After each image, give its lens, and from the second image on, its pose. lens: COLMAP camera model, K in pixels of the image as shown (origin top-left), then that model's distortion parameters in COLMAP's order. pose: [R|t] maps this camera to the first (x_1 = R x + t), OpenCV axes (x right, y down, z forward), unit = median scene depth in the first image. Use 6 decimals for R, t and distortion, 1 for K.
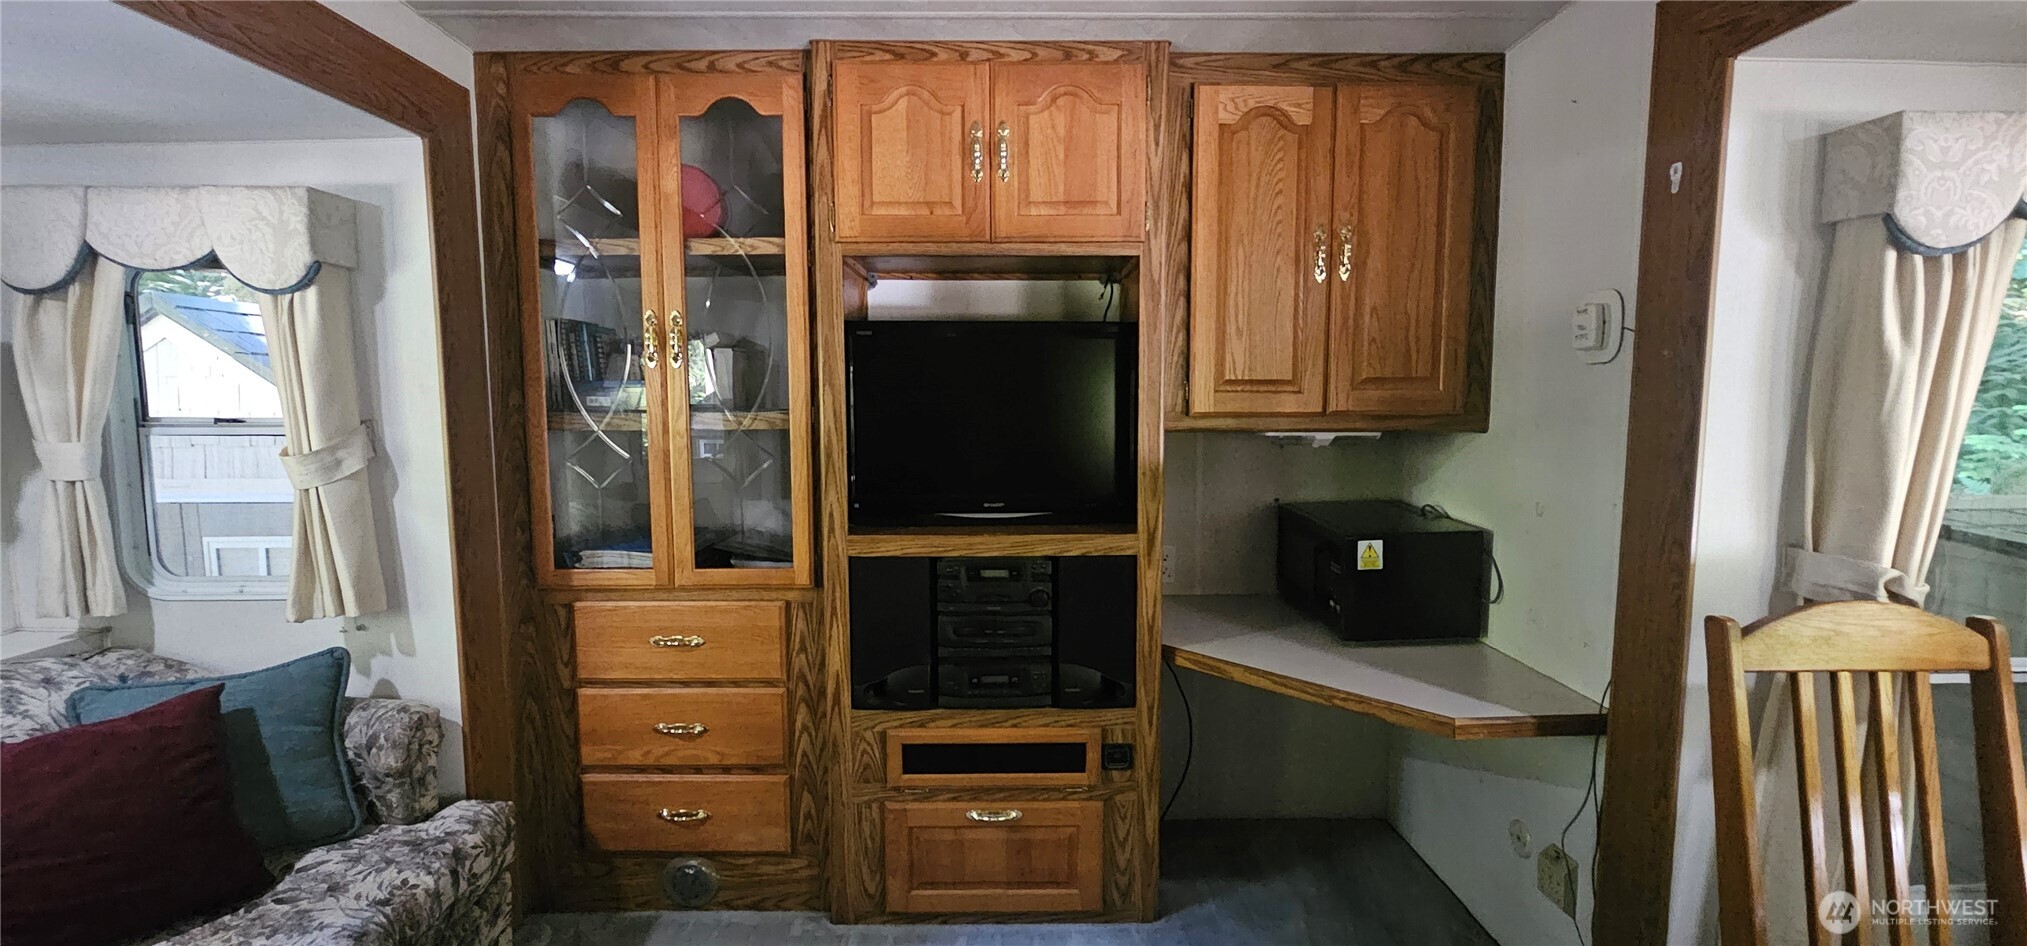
lens RADIAL K [[795.2, 0, 1013.5], [0, 795.2, 473.0], [0, 0, 1]] dist [0.001375, 0.000074]
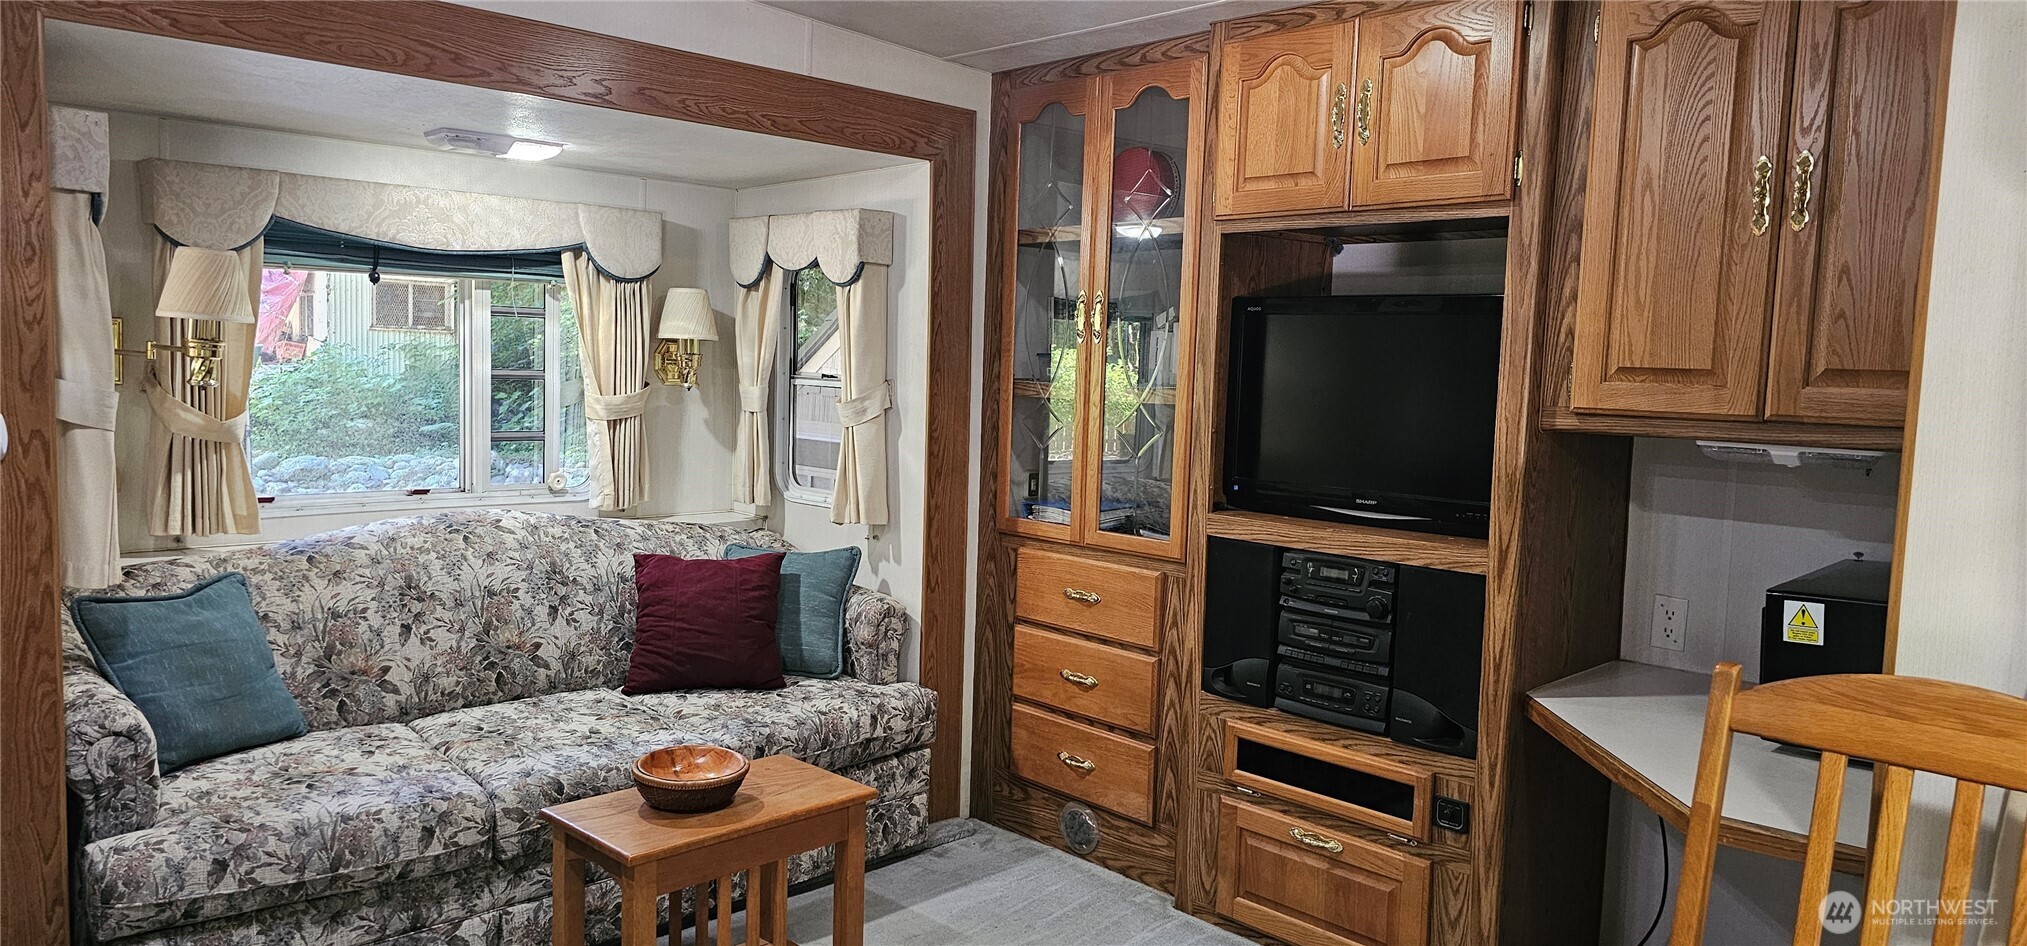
lens RADIAL K [[1255.2, 0, 1088.6], [0, 1255.2, 477.6], [0, 0, 1]] dist [0.054748, -0.000706]
pose [[0.730561, 0.089188, -0.676997, 0.740722], [-0.097639, 0.994890, 0.025703, 0.008763], [0.675830, 0.047324, 0.735536, -0.256642]]
